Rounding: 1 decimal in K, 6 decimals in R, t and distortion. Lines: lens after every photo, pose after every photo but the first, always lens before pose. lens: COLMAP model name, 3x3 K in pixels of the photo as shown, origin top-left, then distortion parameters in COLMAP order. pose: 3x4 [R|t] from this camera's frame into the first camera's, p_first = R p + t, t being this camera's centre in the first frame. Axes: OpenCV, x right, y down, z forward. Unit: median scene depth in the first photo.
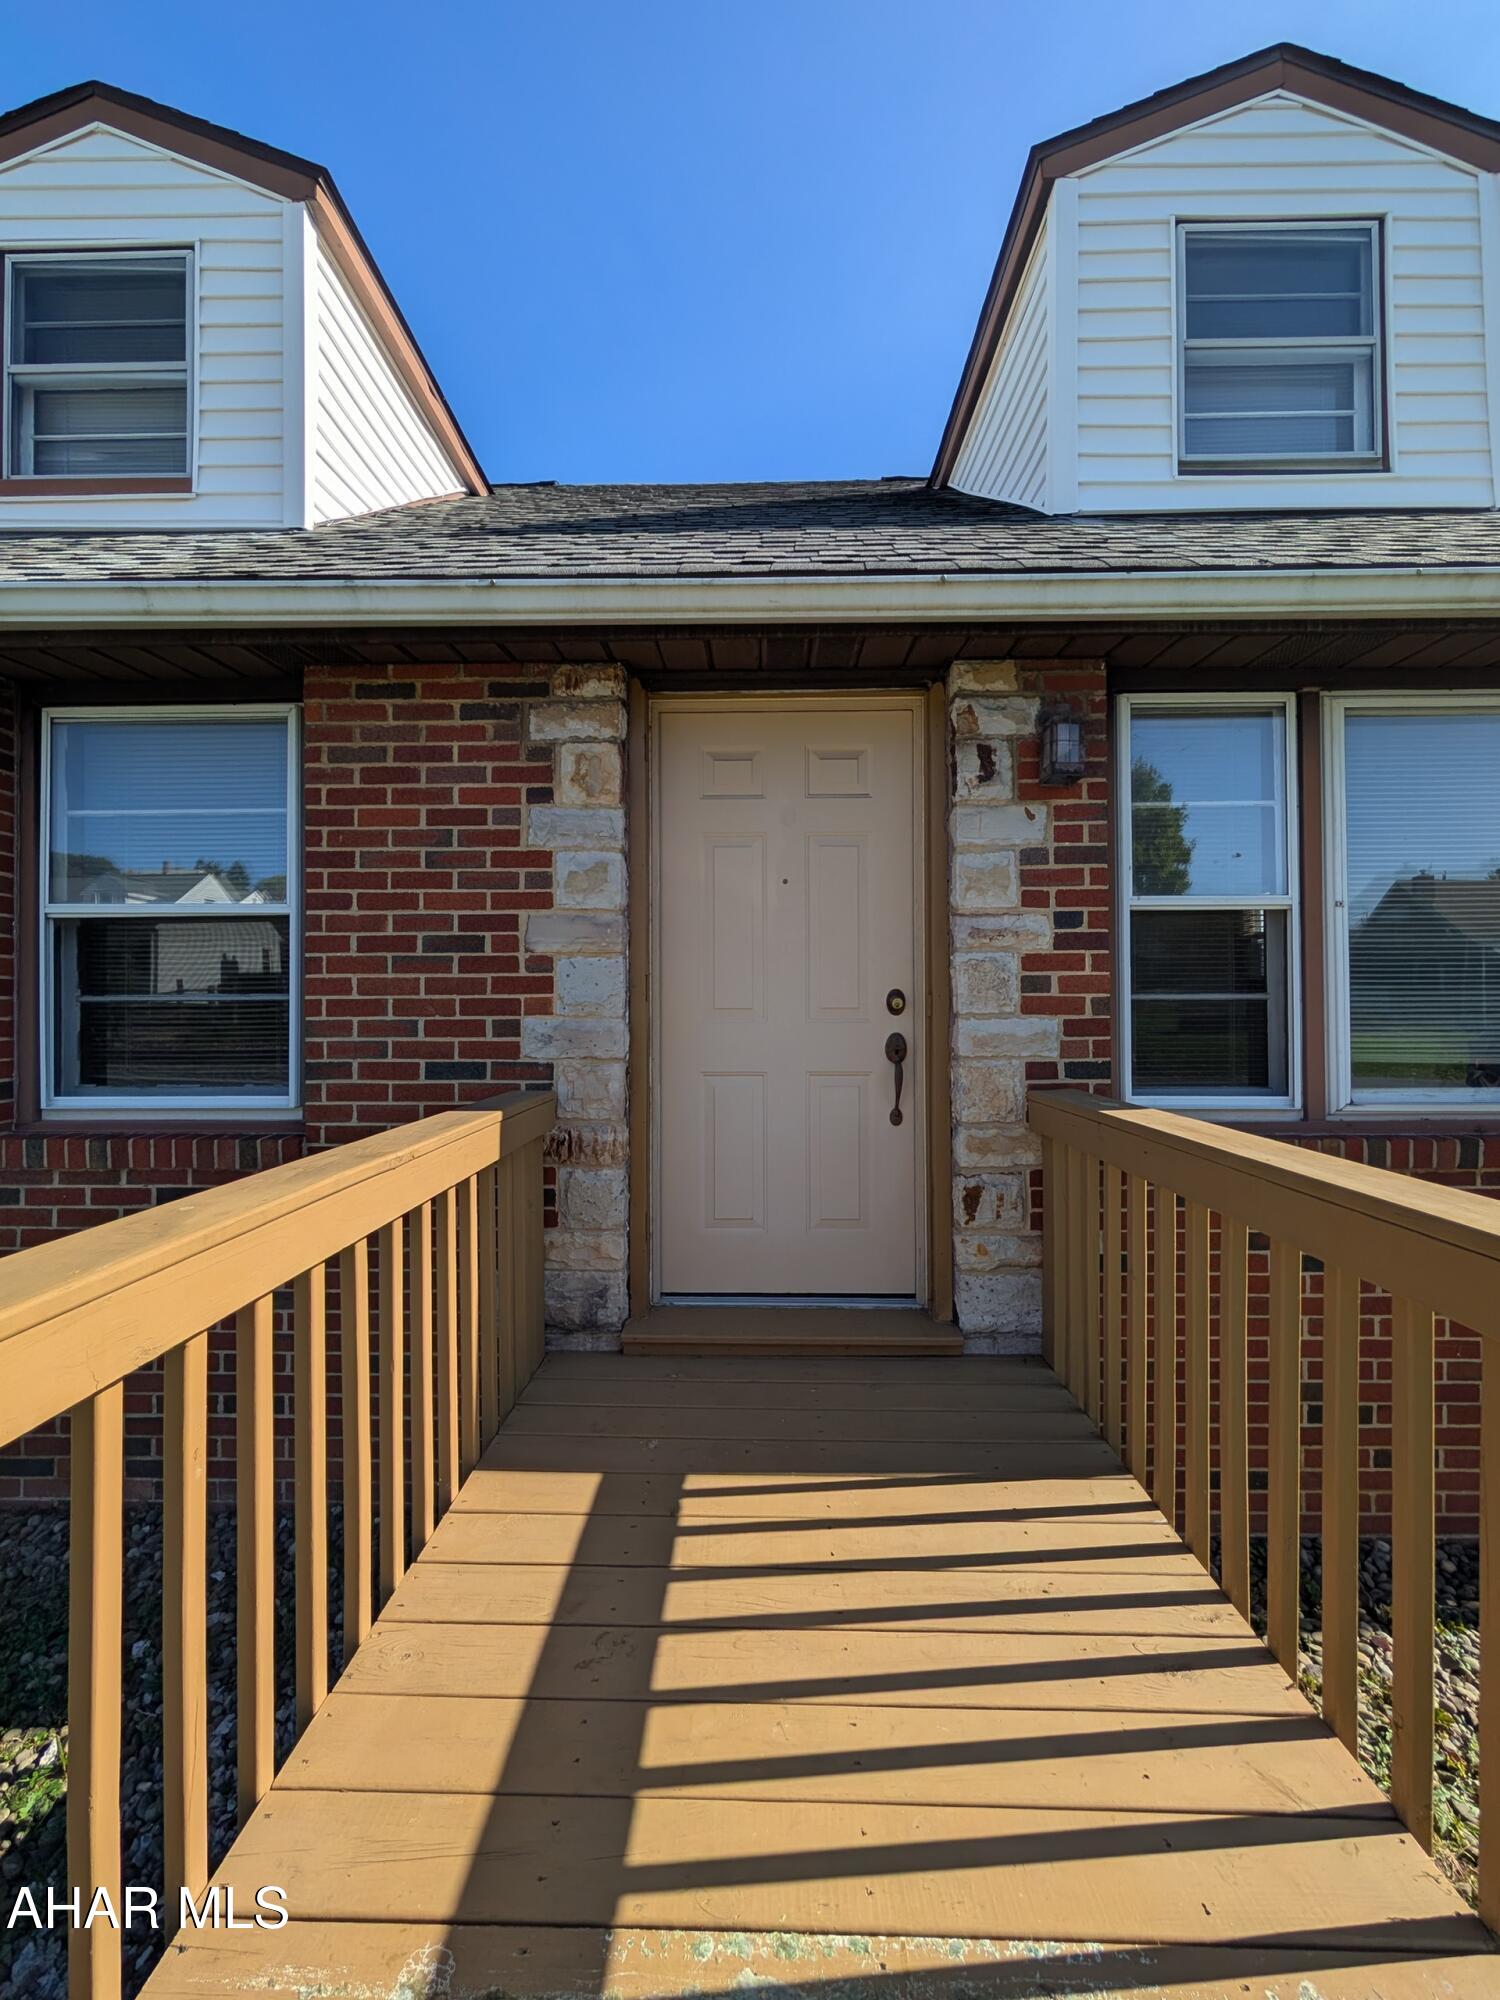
lens RADIAL K [[753.0, 0, 742.6], [0, 753.0, 999.1], [0, 0, 1]] dist [0.000507, 0.000064]
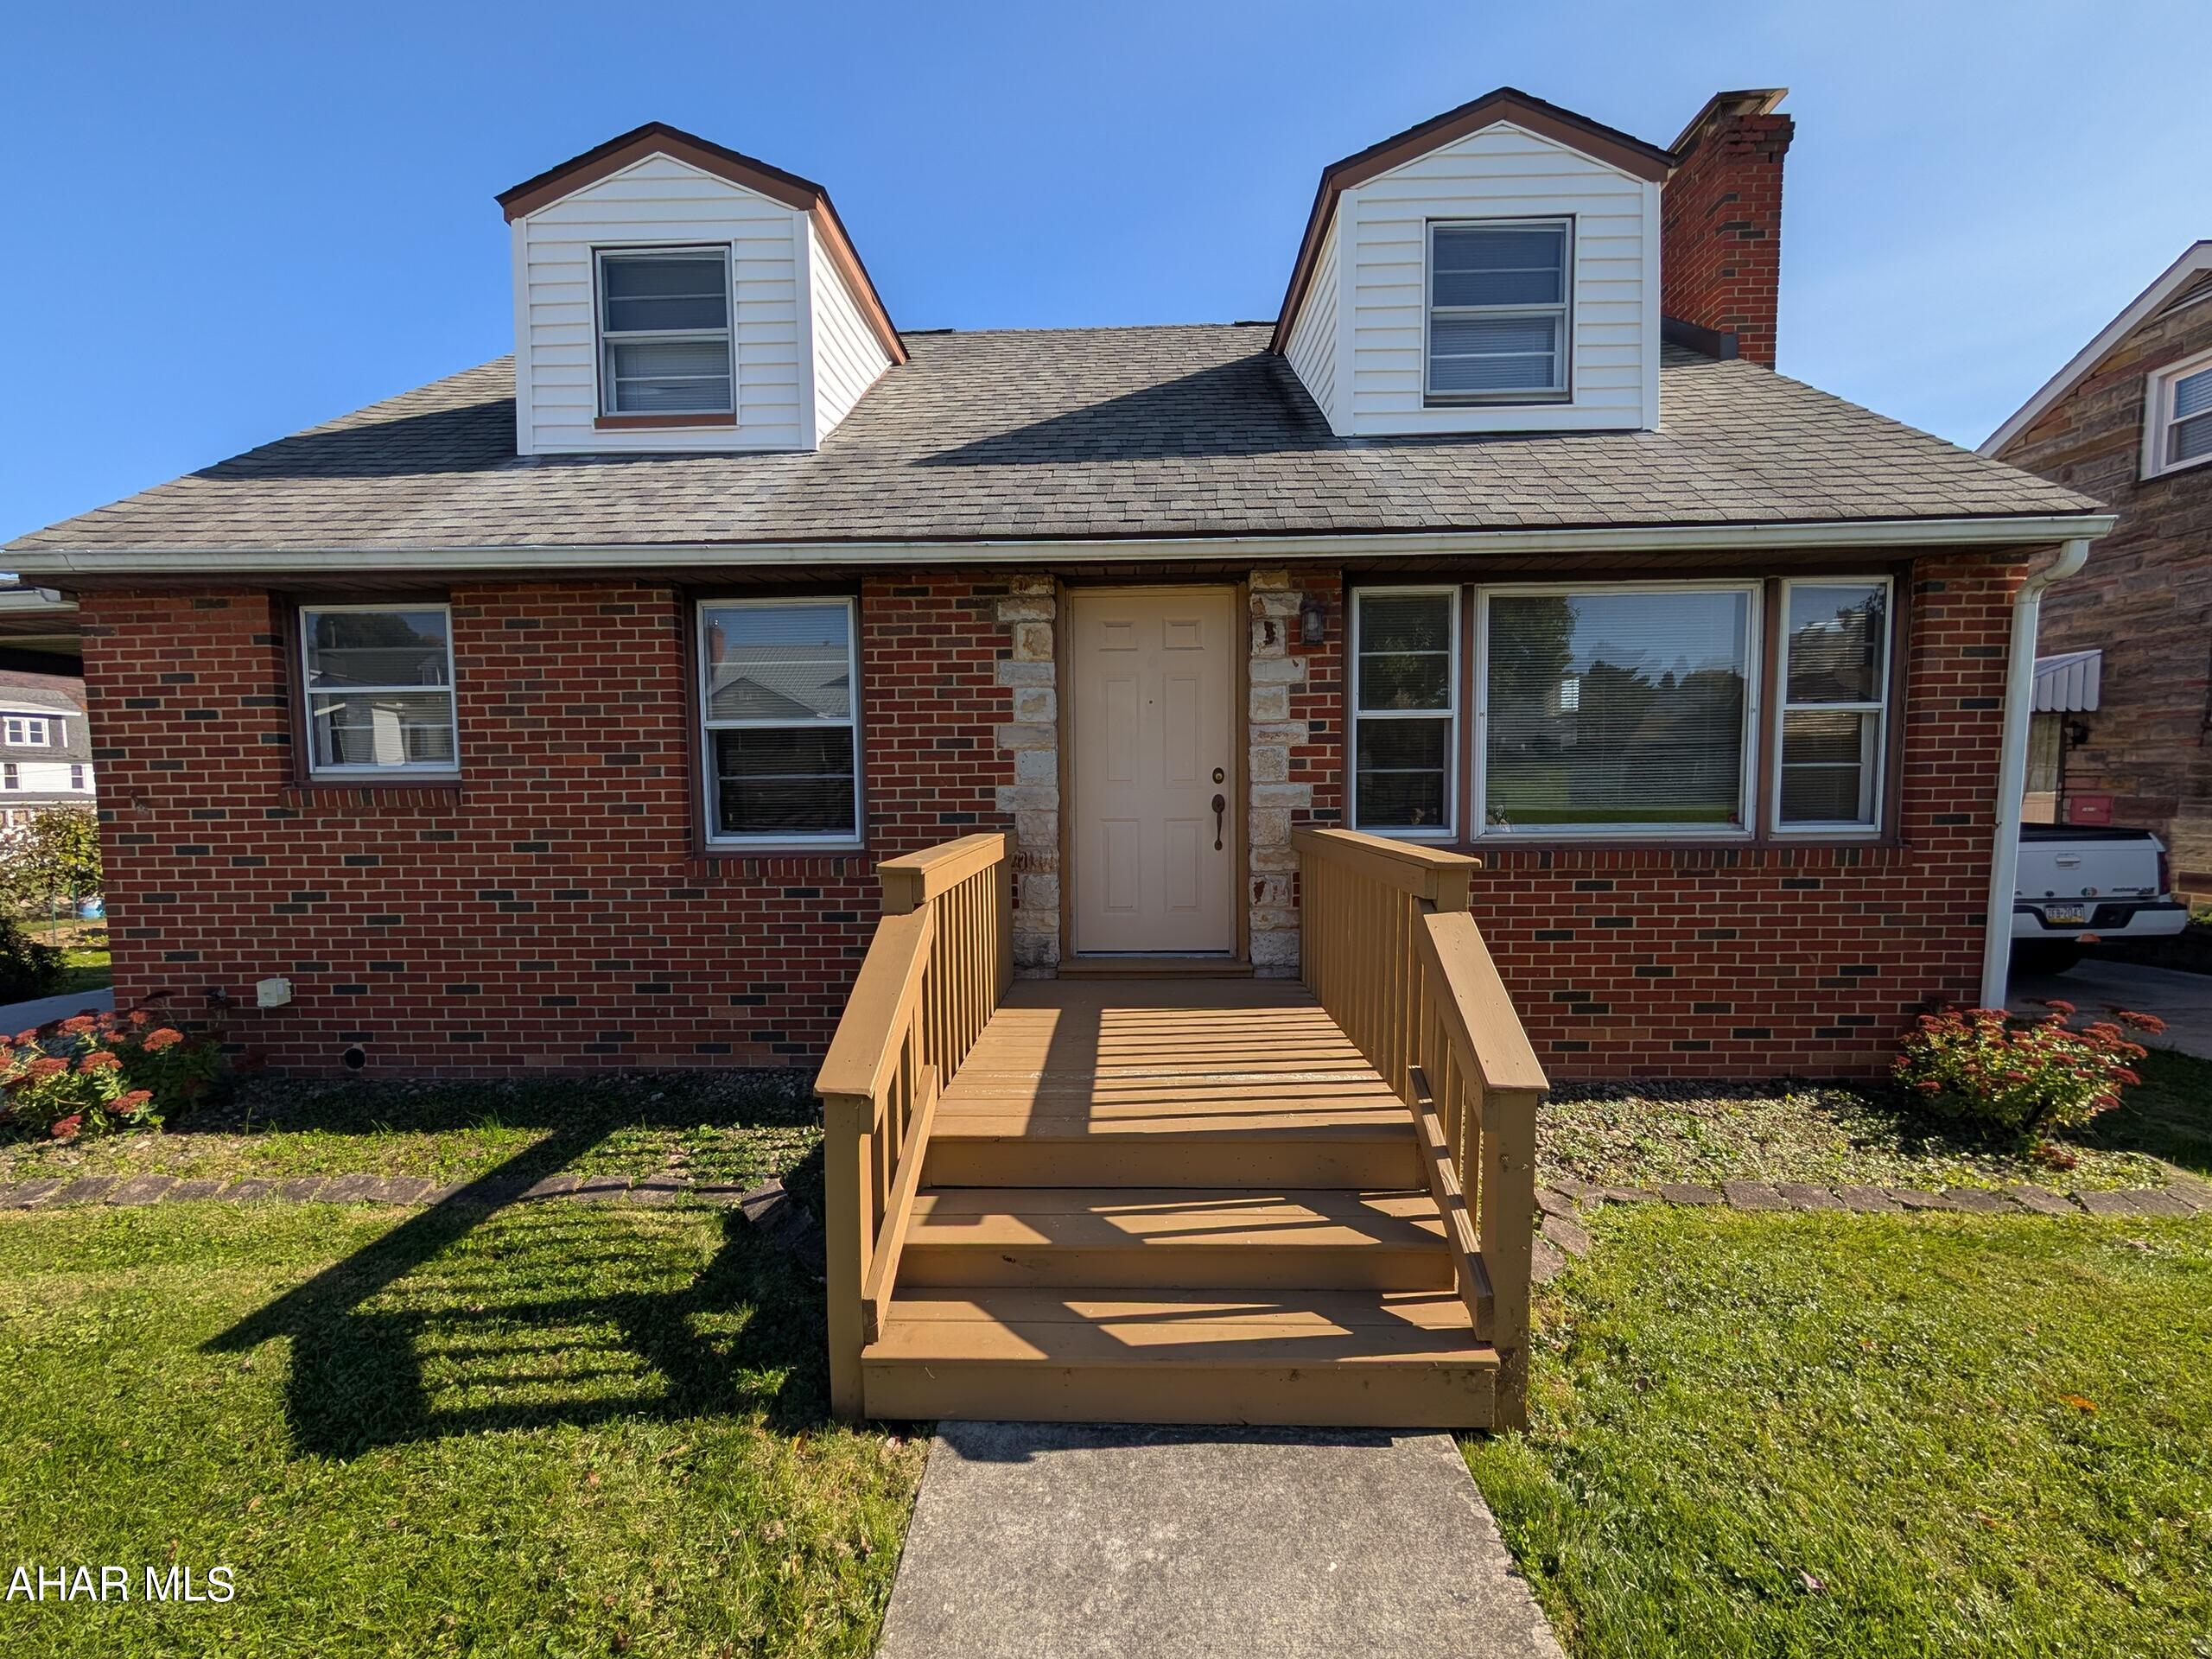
lens RADIAL K [[832.8, 0, 1100.3], [0, 832.8, 837.2], [0, 0, 1]] dist [0.000507, 0.000064]
pose [[0.999900, -0.007857, -0.011760, -0.036490], [0.008677, 0.997411, 0.071390, 0.006170], [0.011168, -0.071485, 0.997379, -0.881889]]
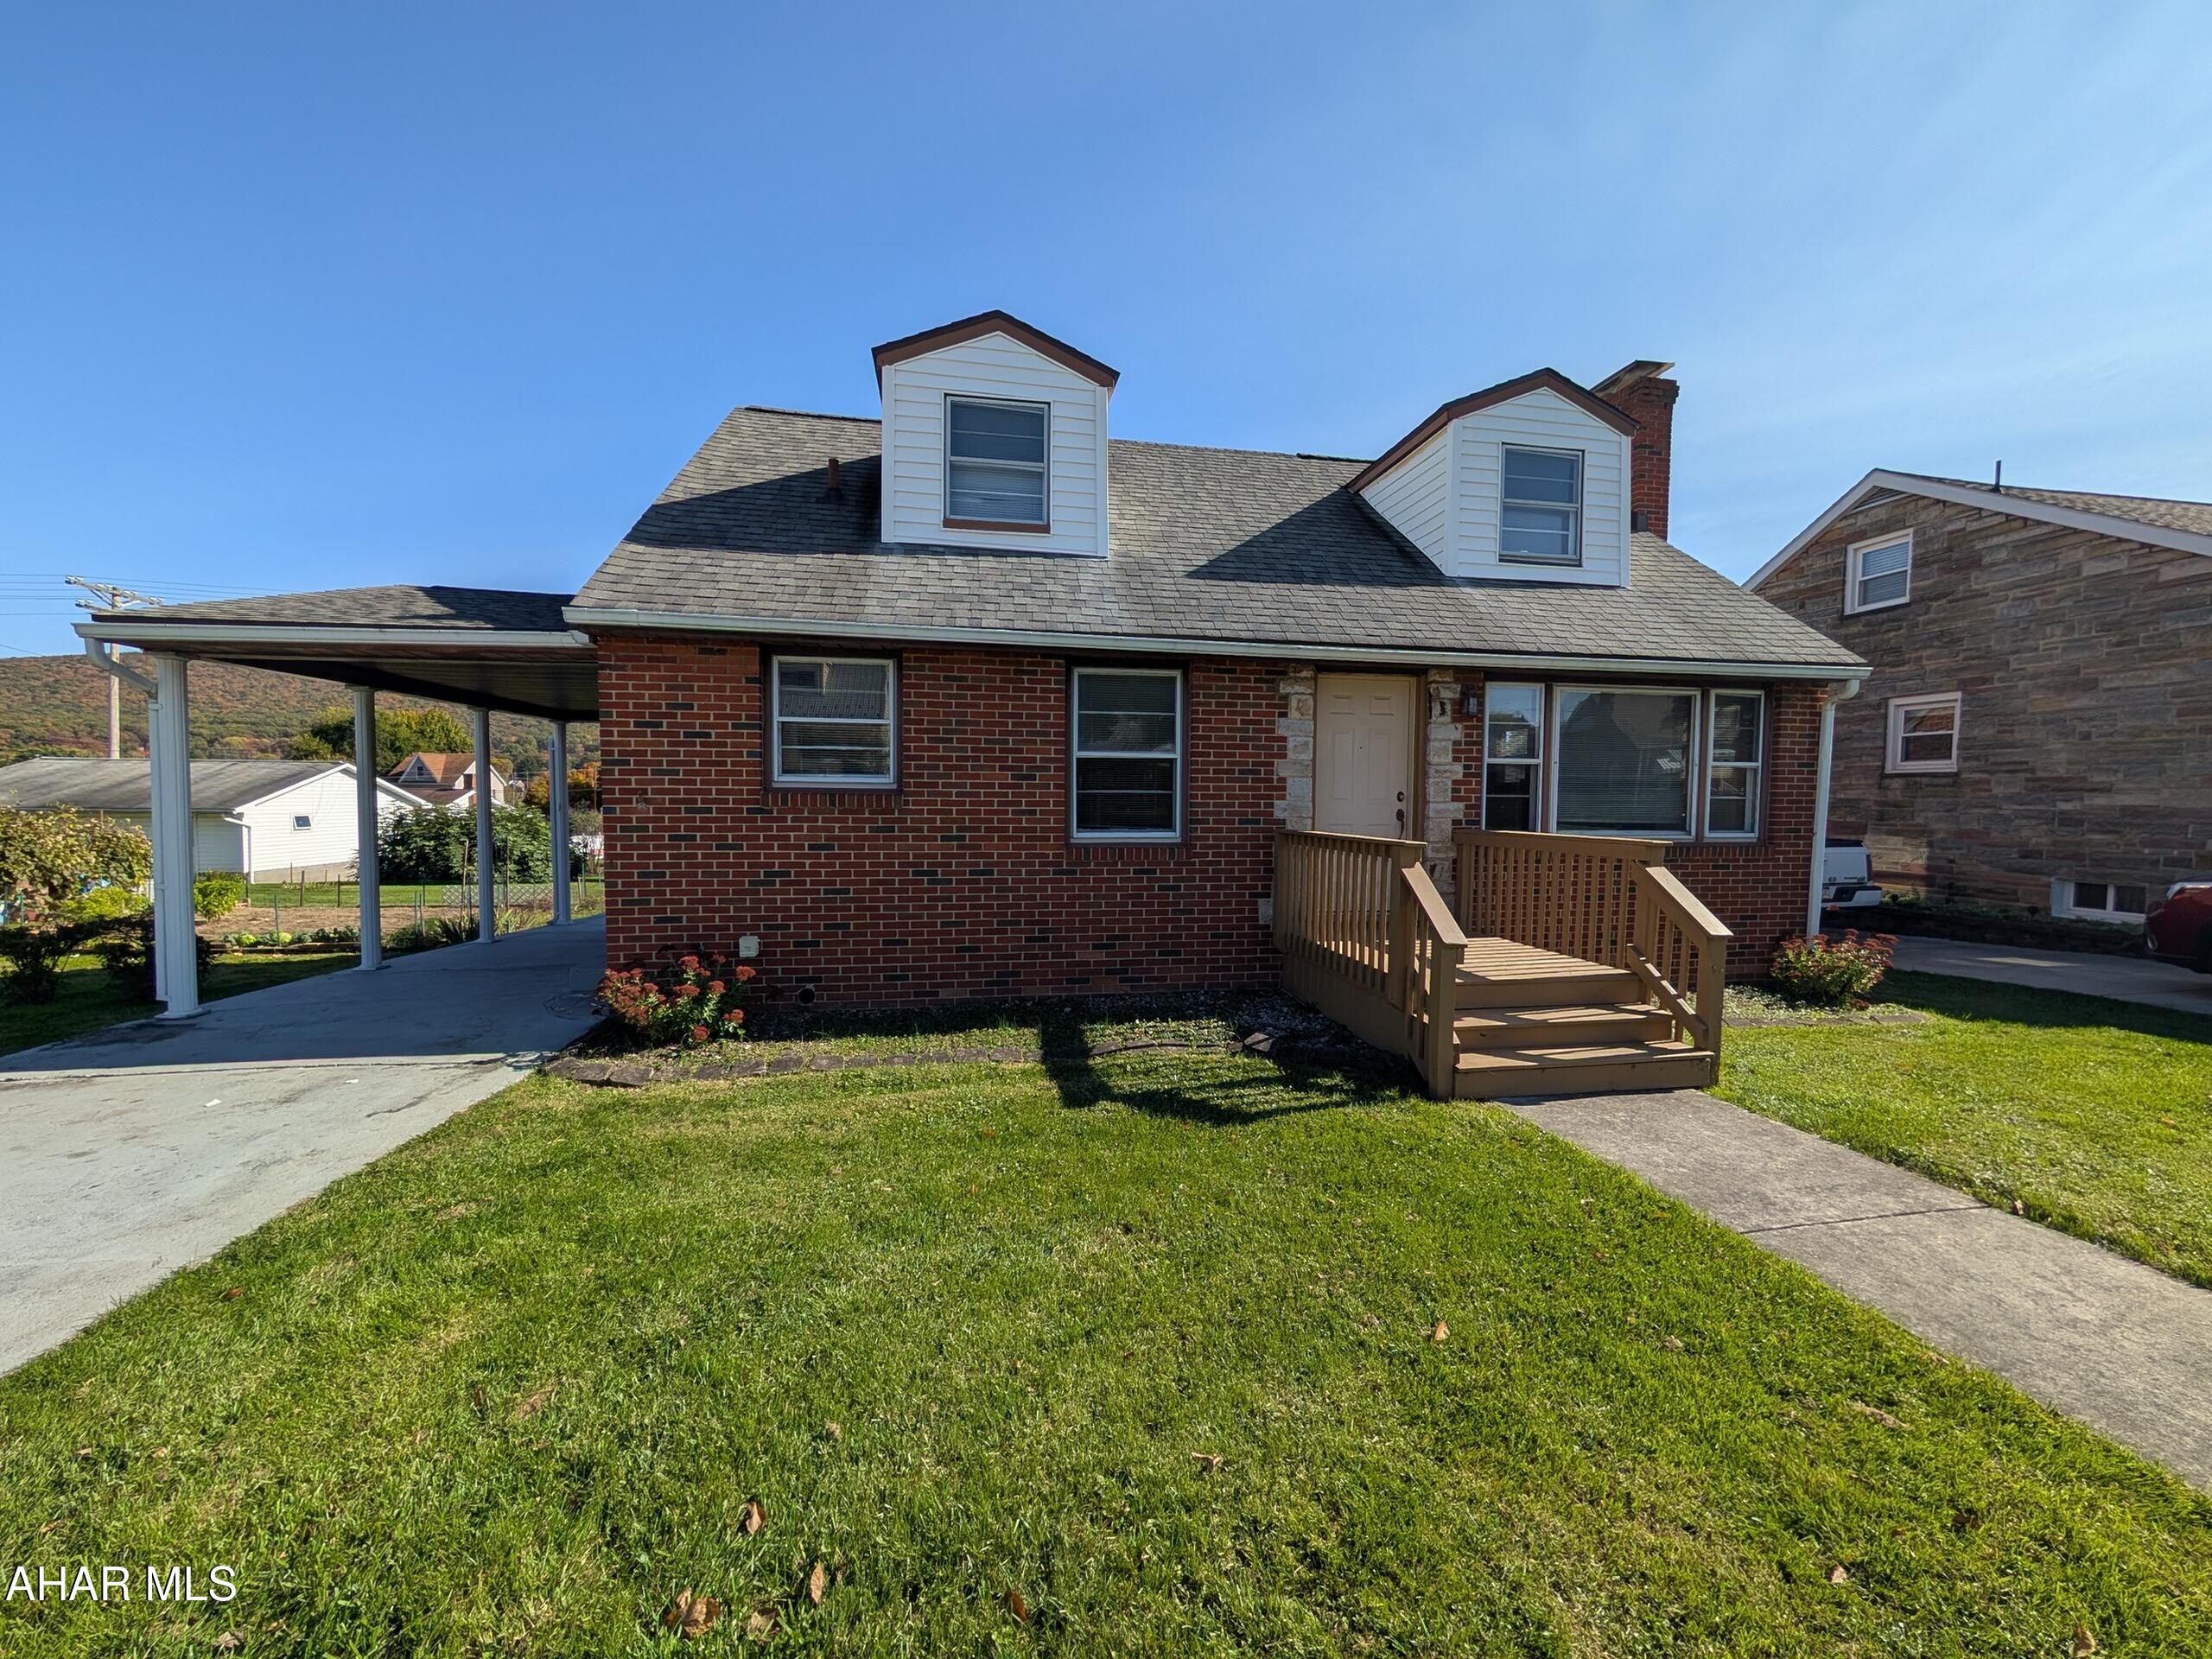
lens RADIAL K [[832.8, 0, 1100.3], [0, 832.8, 837.2], [0, 0, 1]] dist [0.000507, 0.000064]
pose [[0.982425, 0.002553, 0.186638, -1.406217], [-0.012855, 0.998458, 0.054008, 0.001198], [-0.186212, -0.055458, 0.980943, -1.685960]]
